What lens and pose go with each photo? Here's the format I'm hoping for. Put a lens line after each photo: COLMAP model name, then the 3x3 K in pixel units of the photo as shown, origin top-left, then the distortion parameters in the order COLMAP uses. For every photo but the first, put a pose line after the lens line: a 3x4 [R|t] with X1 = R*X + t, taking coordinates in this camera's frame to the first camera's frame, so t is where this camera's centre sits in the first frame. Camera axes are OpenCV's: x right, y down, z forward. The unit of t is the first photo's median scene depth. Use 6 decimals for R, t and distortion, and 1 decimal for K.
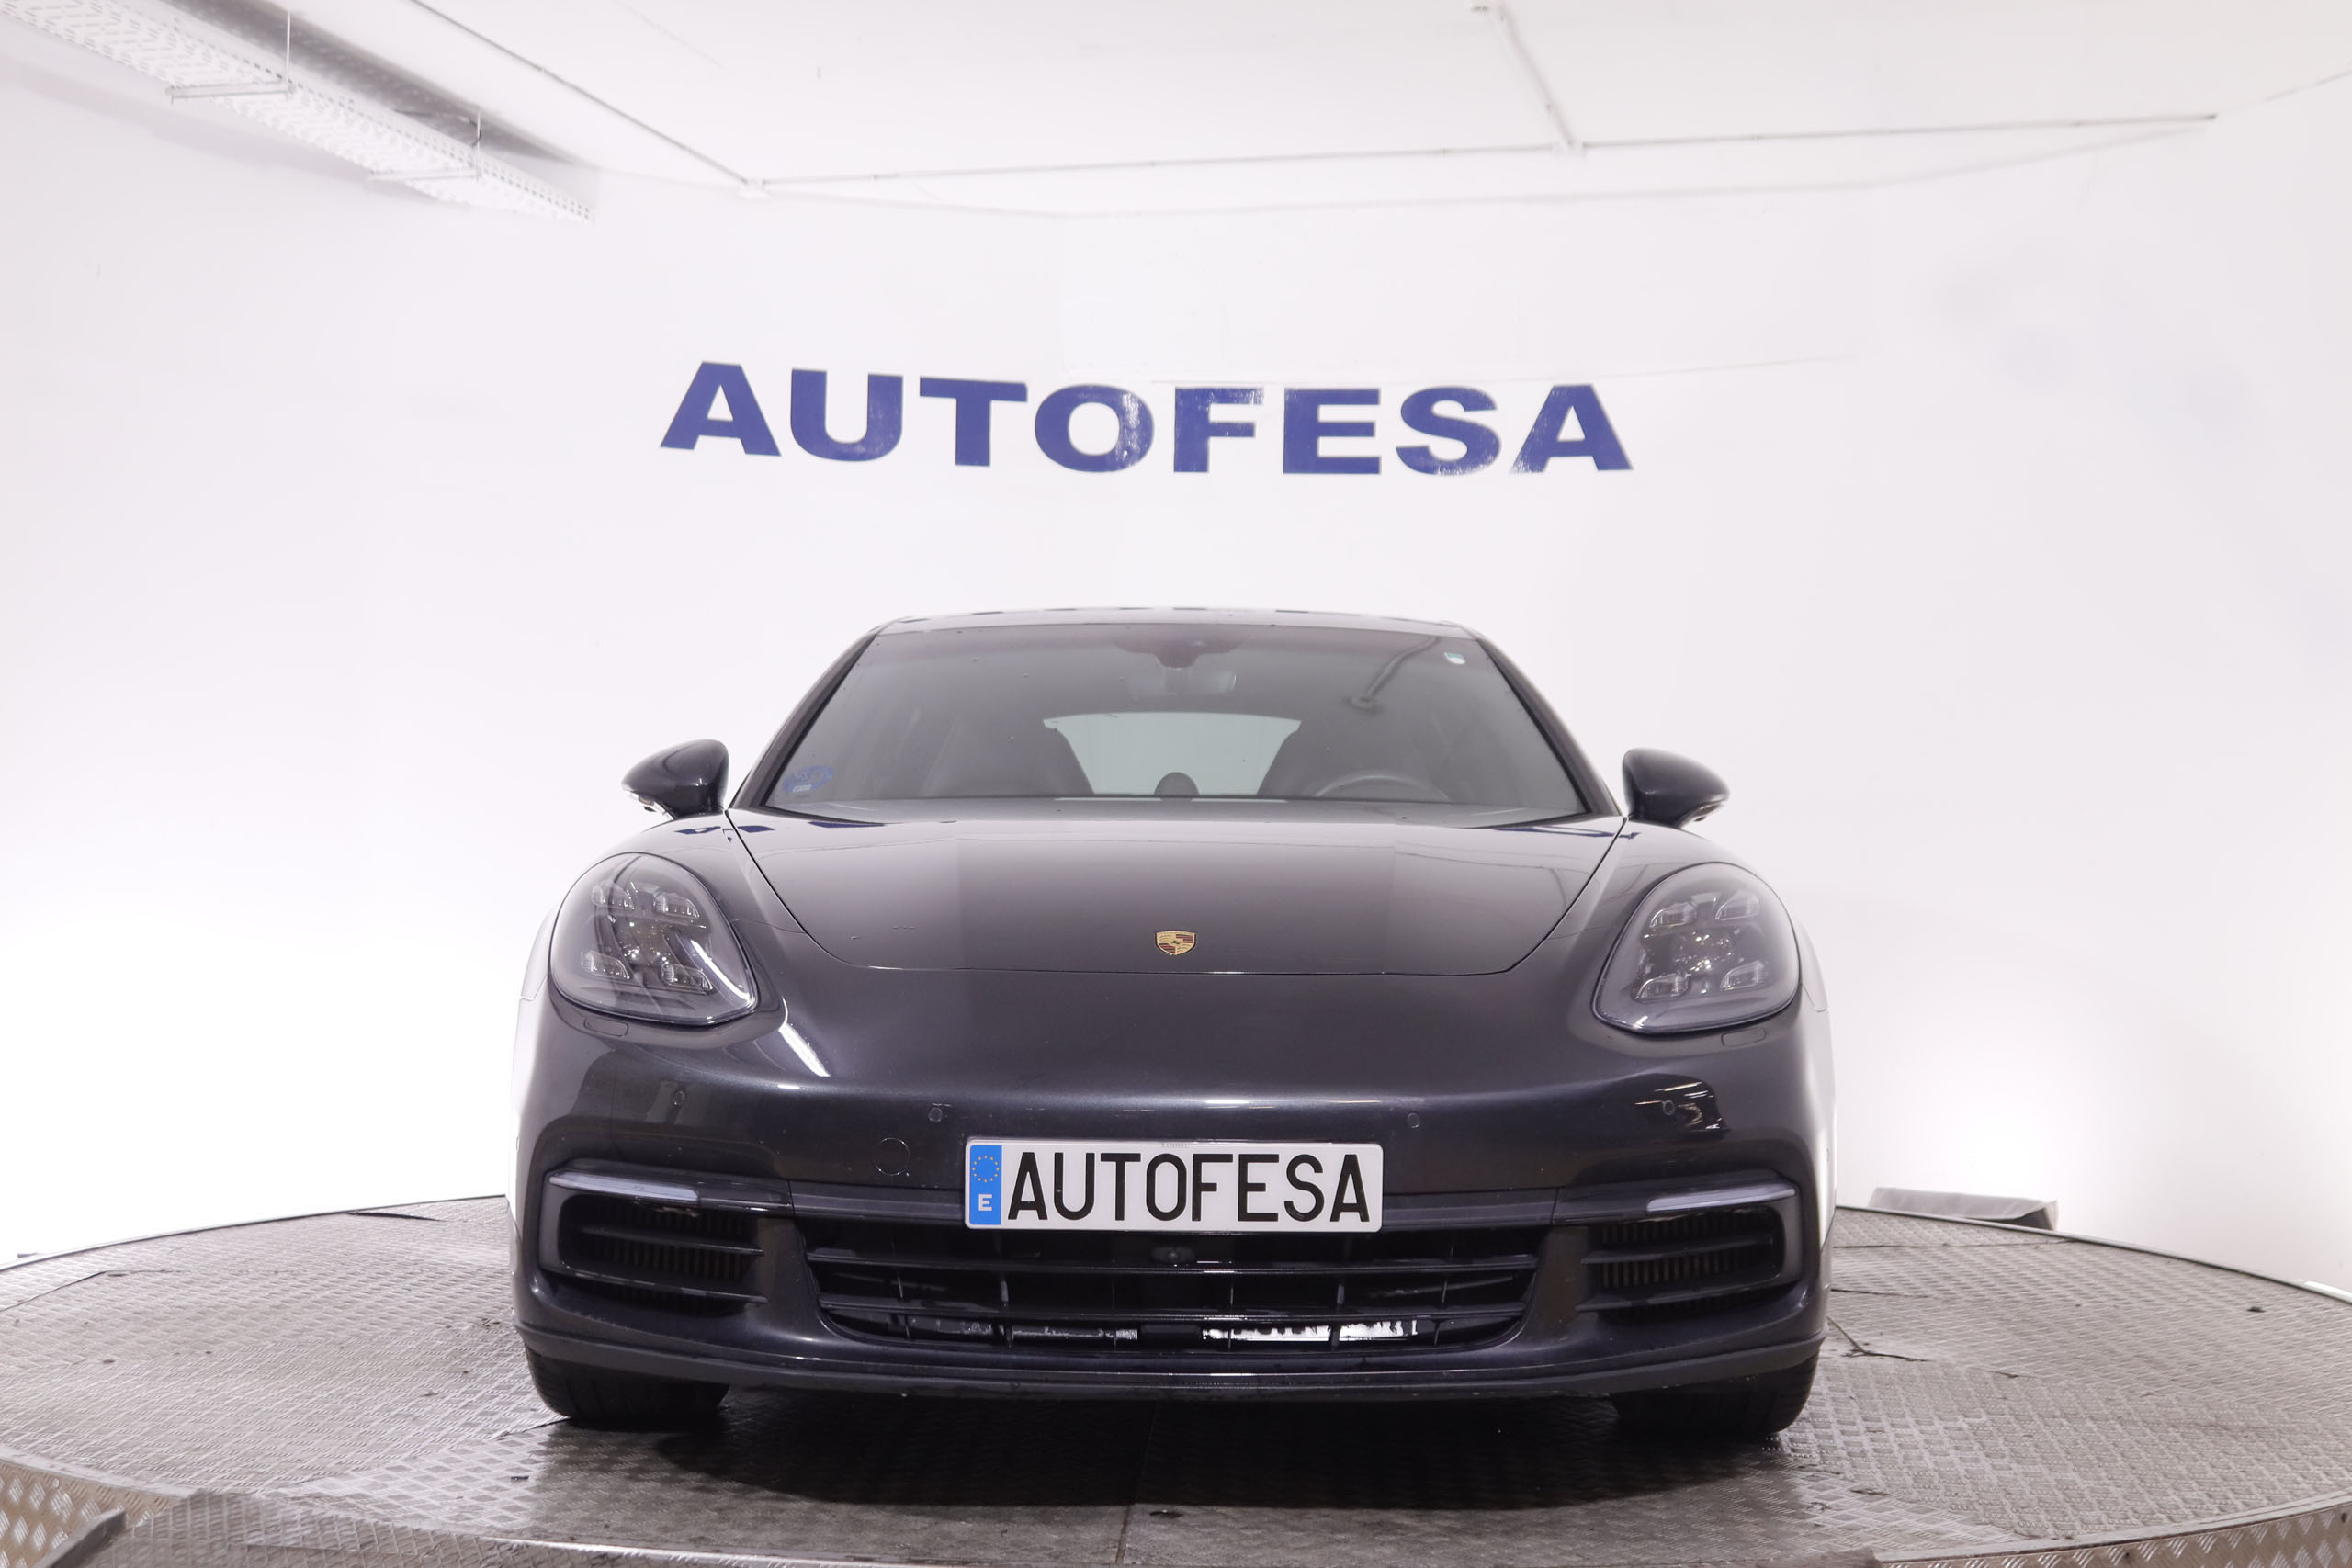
lens RADIAL K [[2999.2, 0, 1189.0], [0, 2999.2, 742.3], [0, 0, 1]] dist [-0.087173, 0.150404]
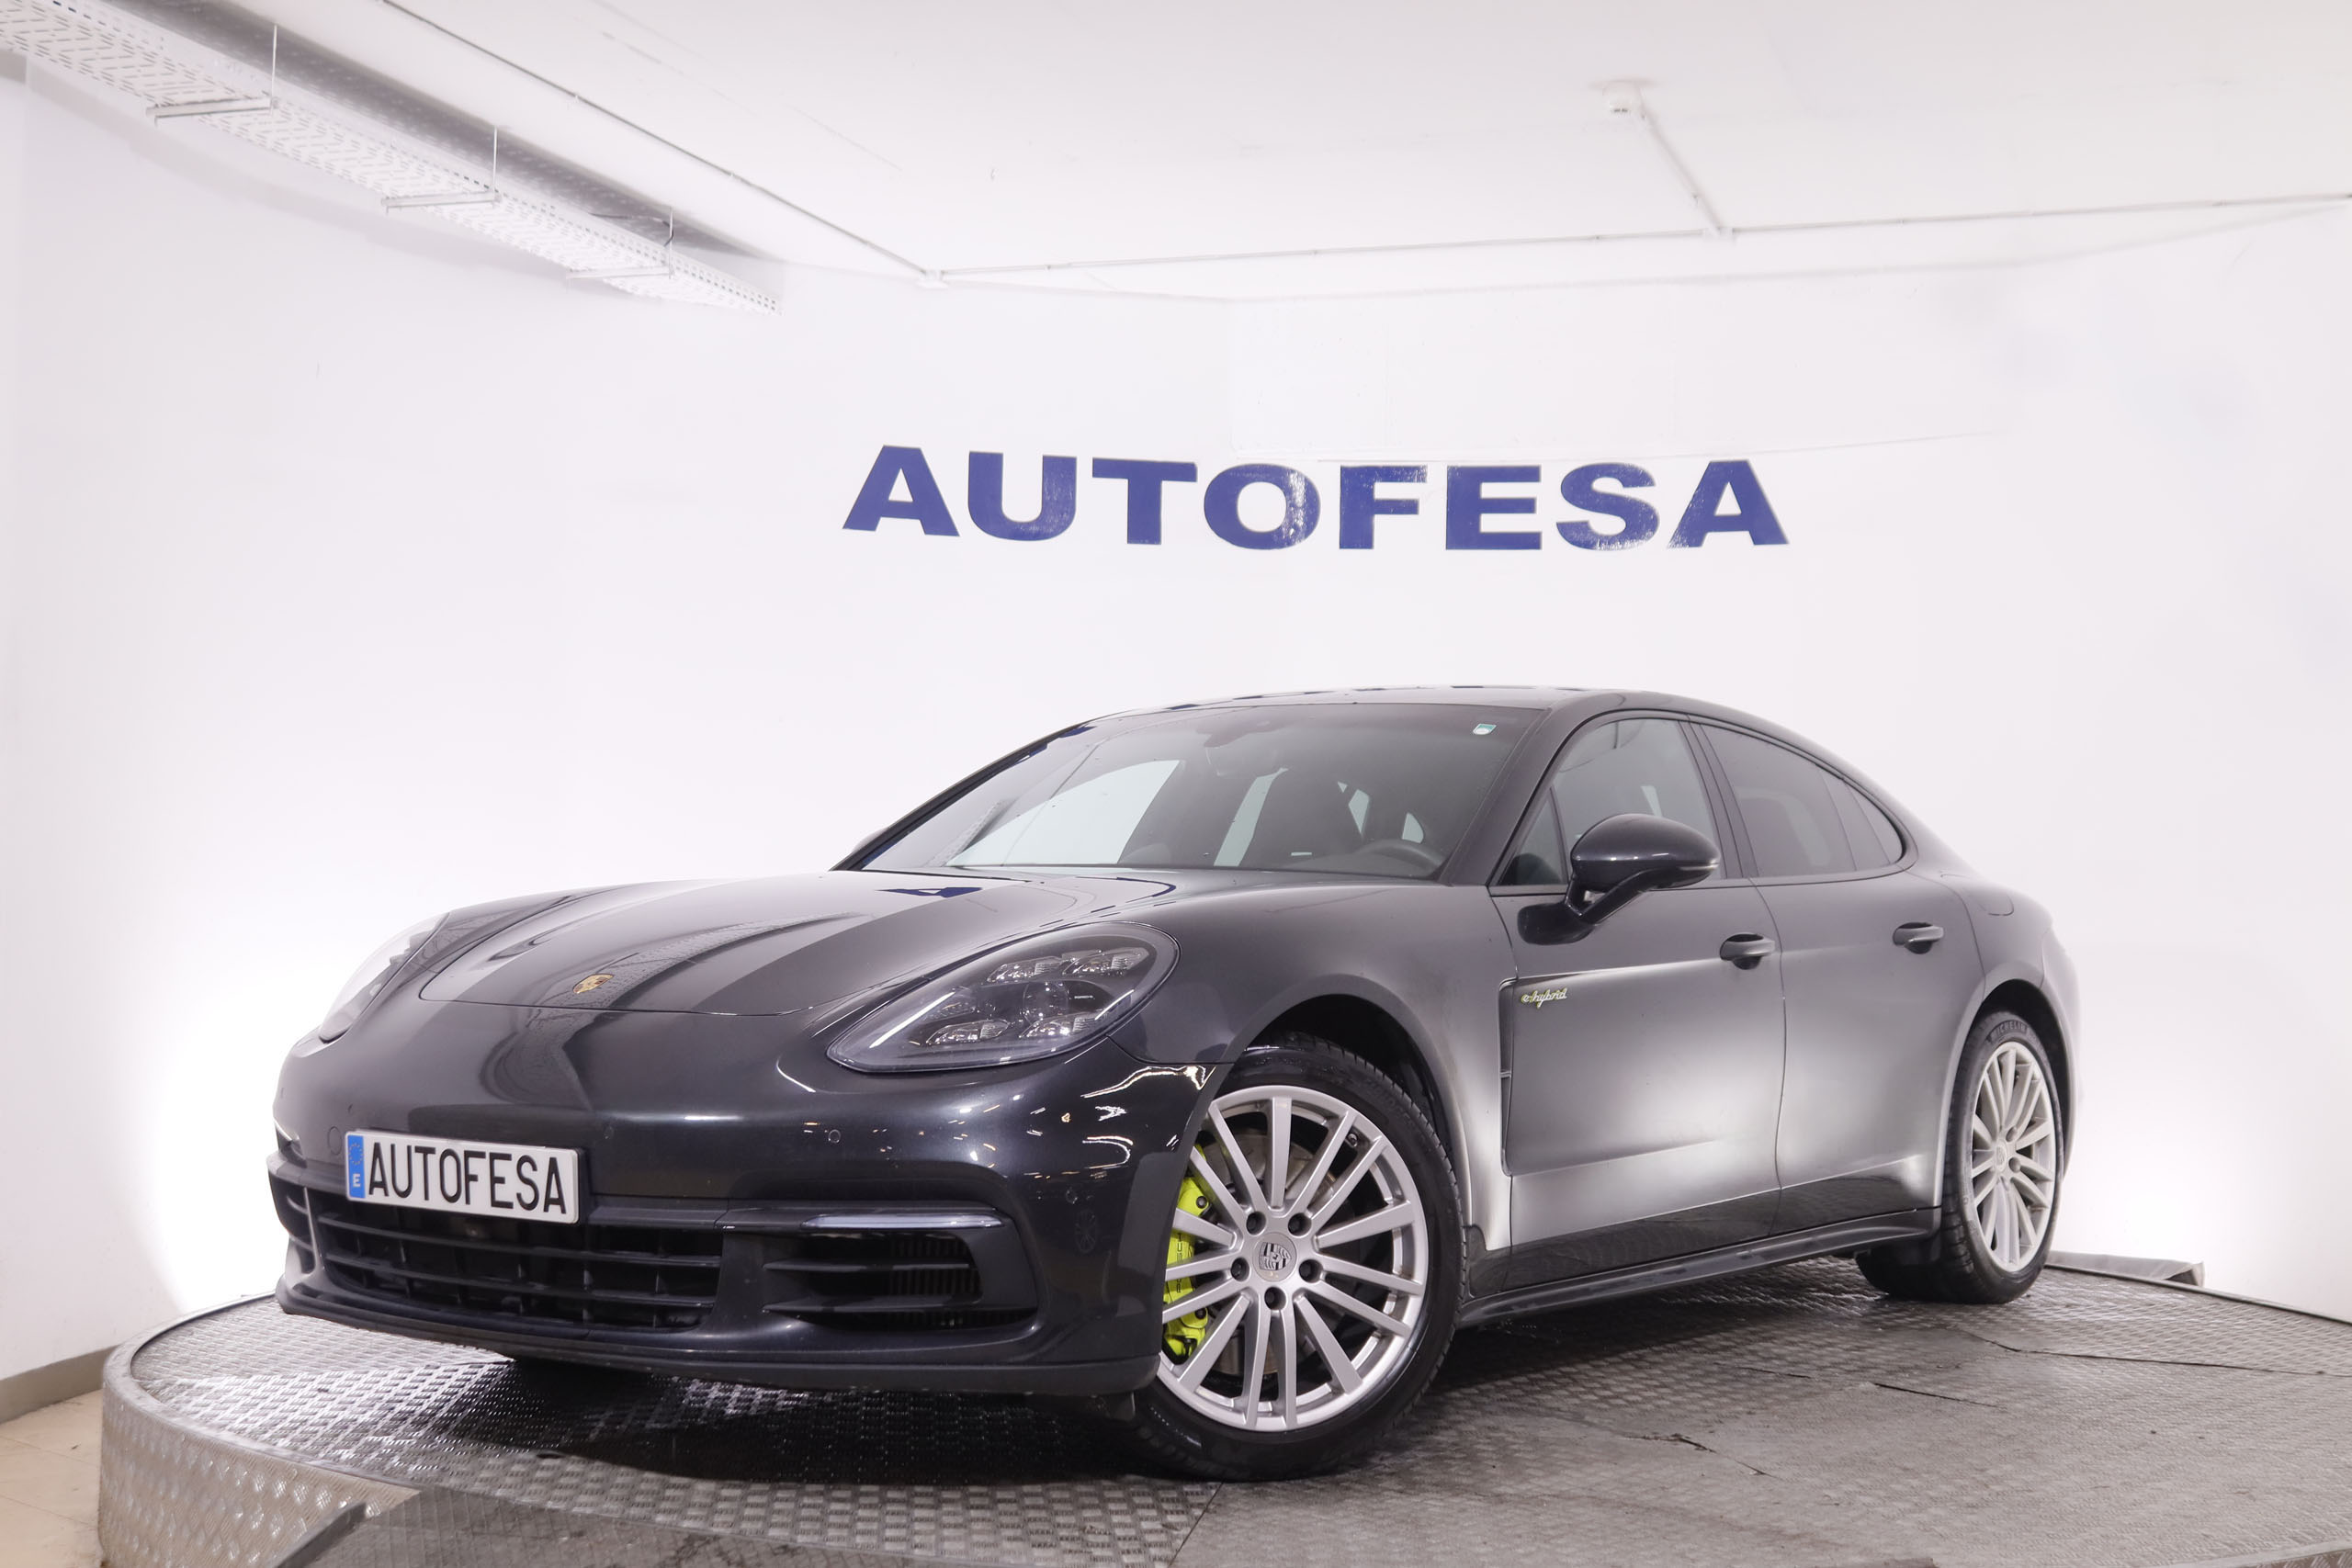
lens RADIAL K [[3083.3, 0, 1179.0], [0, 3083.3, 750.3], [0, 0, 1]] dist [-0.072084, 0.128131]
pose [[0.997735, -0.002352, -0.067233, 0.011314], [0.001104, 0.999826, -0.018599, -0.001429], [0.067265, 0.018482, 0.997564, -0.058742]]
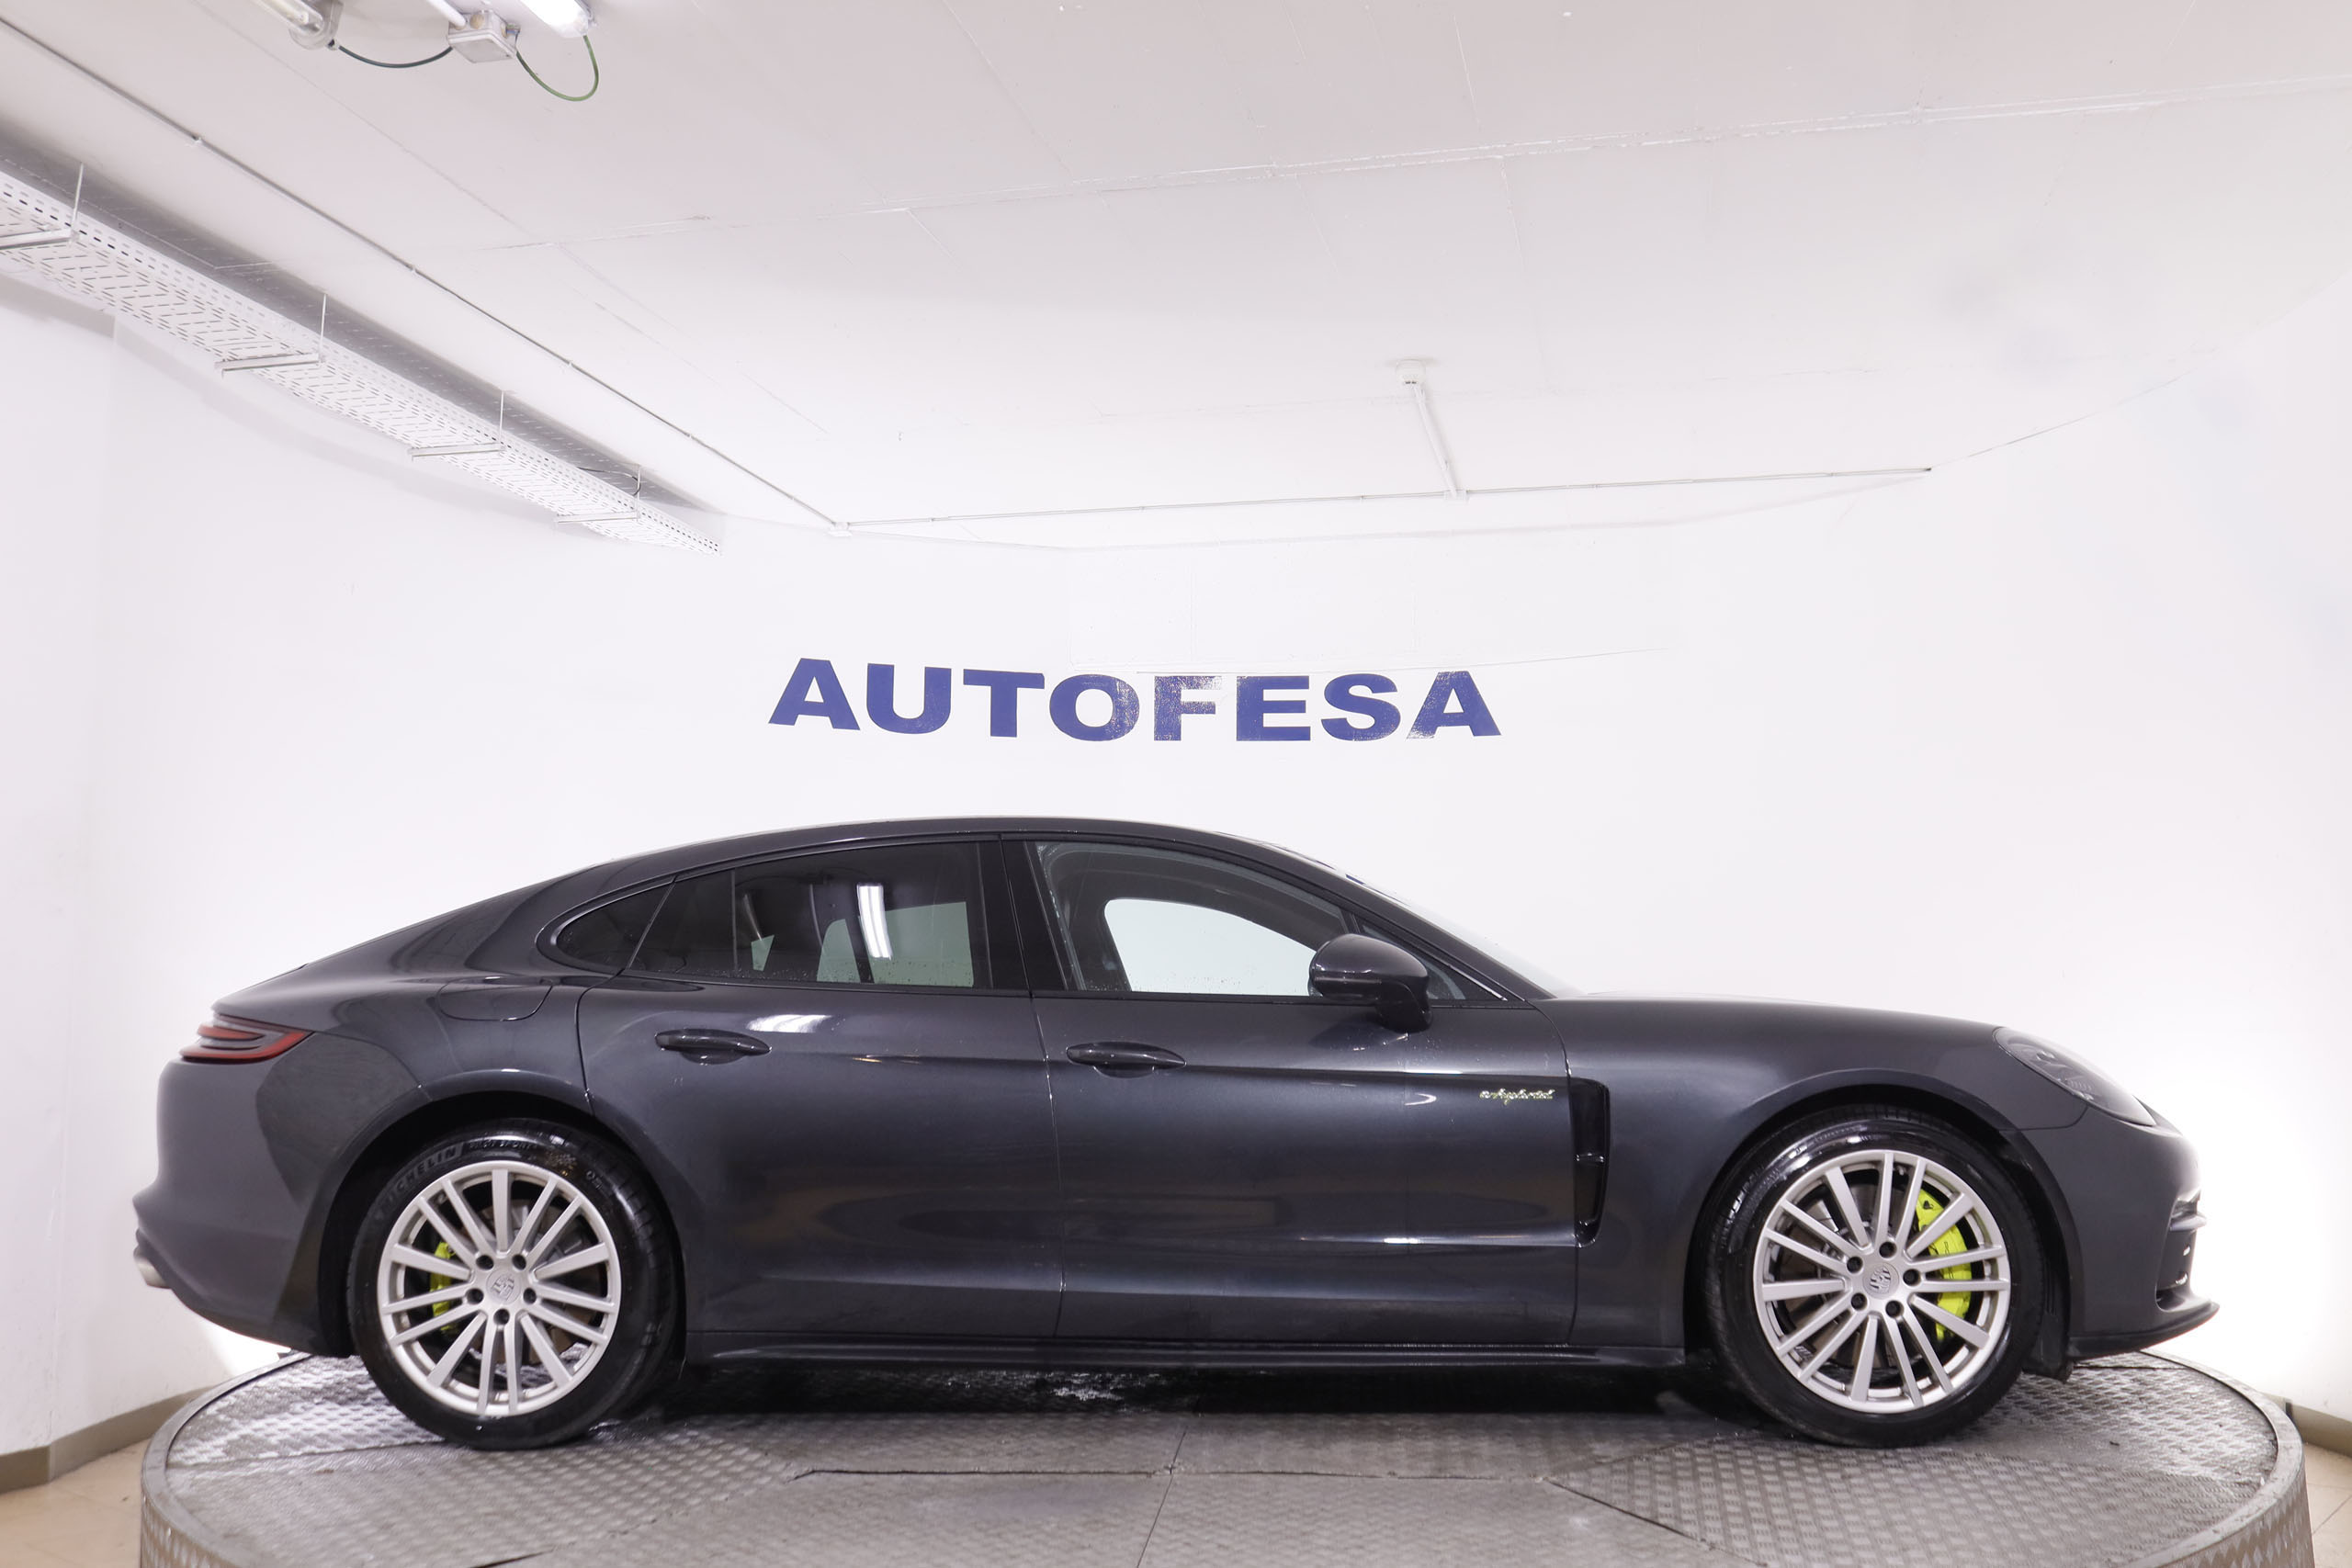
lens RADIAL K [[2134.6, 0, 1183.4], [0, 2134.6, 750.6], [0, 0, 1]] dist [-0.156630, 0.147567]
pose [[0.999224, -0.008042, 0.038557, -0.029949], [0.011536, 0.995760, -0.091264, 0.001029], [-0.037660, 0.091638, 0.995080, 0.060989]]
